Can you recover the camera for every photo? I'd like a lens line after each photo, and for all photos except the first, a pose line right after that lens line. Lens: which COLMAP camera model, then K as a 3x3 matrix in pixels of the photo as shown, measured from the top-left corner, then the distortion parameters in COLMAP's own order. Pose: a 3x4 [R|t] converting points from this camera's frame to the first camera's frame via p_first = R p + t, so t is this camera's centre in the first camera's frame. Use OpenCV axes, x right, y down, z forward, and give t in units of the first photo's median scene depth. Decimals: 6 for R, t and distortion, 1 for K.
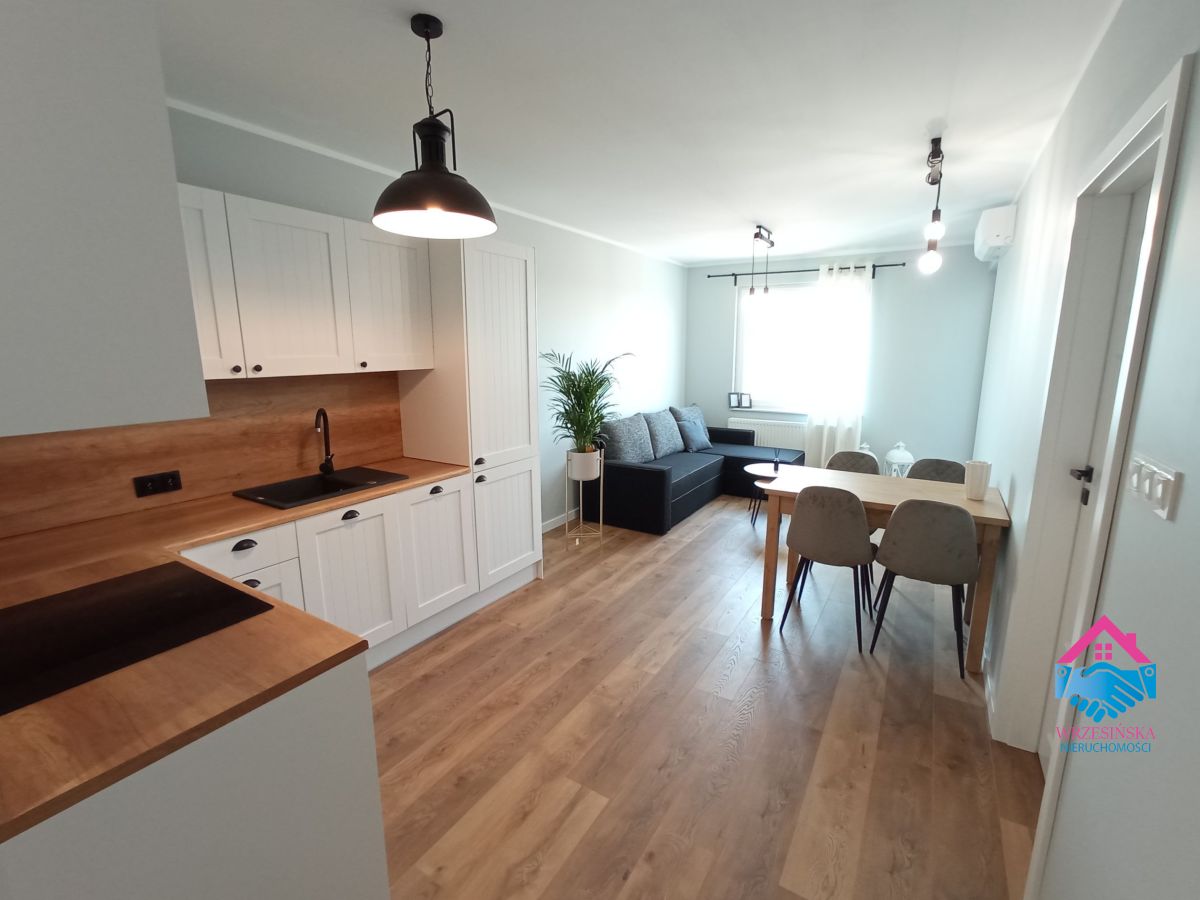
lens RADIAL K [[545.0, 0, 593.0], [0, 545.0, 454.5], [0, 0, 1]] dist [-0.041915, 0.024364]
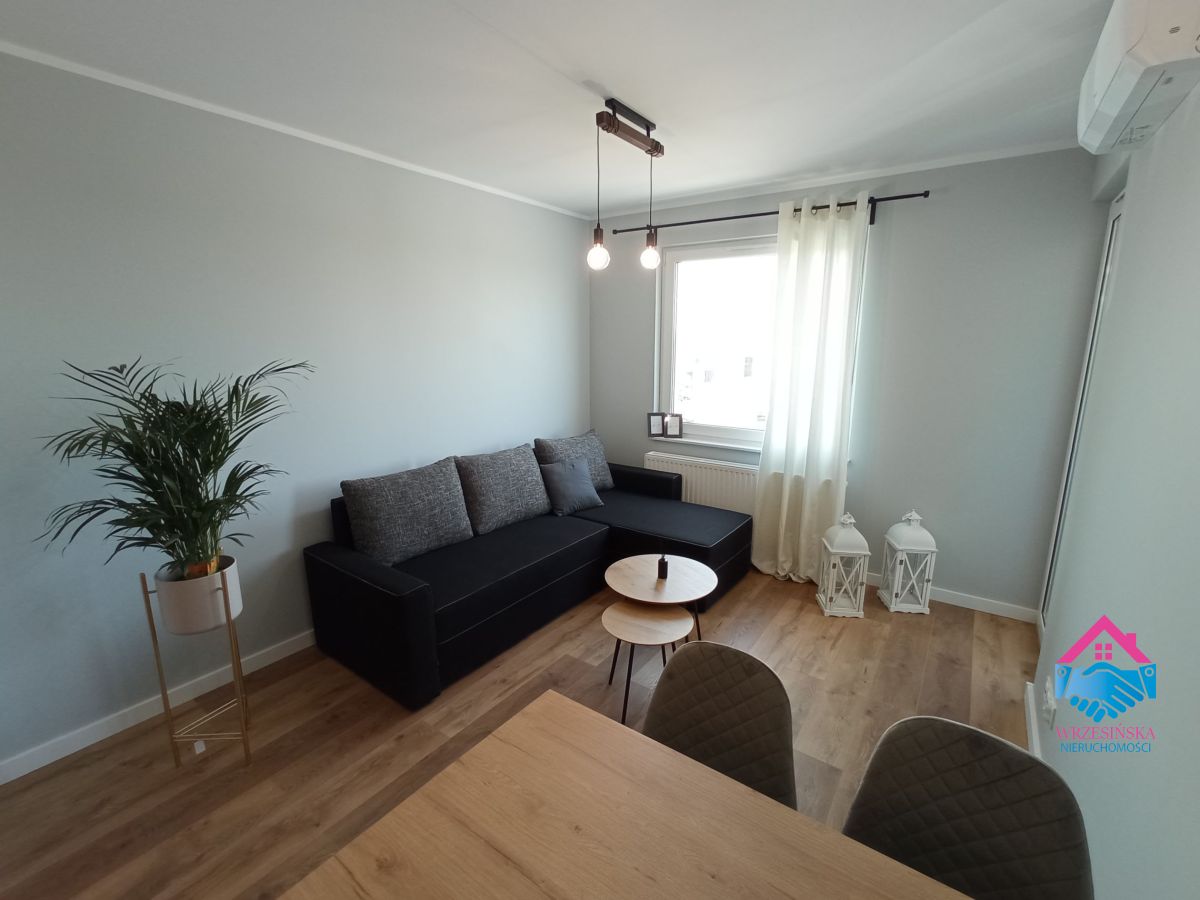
lens RADIAL K [[540.3, 0, 598.4], [0, 540.3, 451.4], [0, 0, 1]] dist [-0.002639, 0.000070]
pose [[0.998053, 0.017790, -0.059775, 0.411287], [-0.016621, 0.999662, 0.020010, -0.142532], [0.060111, -0.018978, 0.998011, 0.621555]]
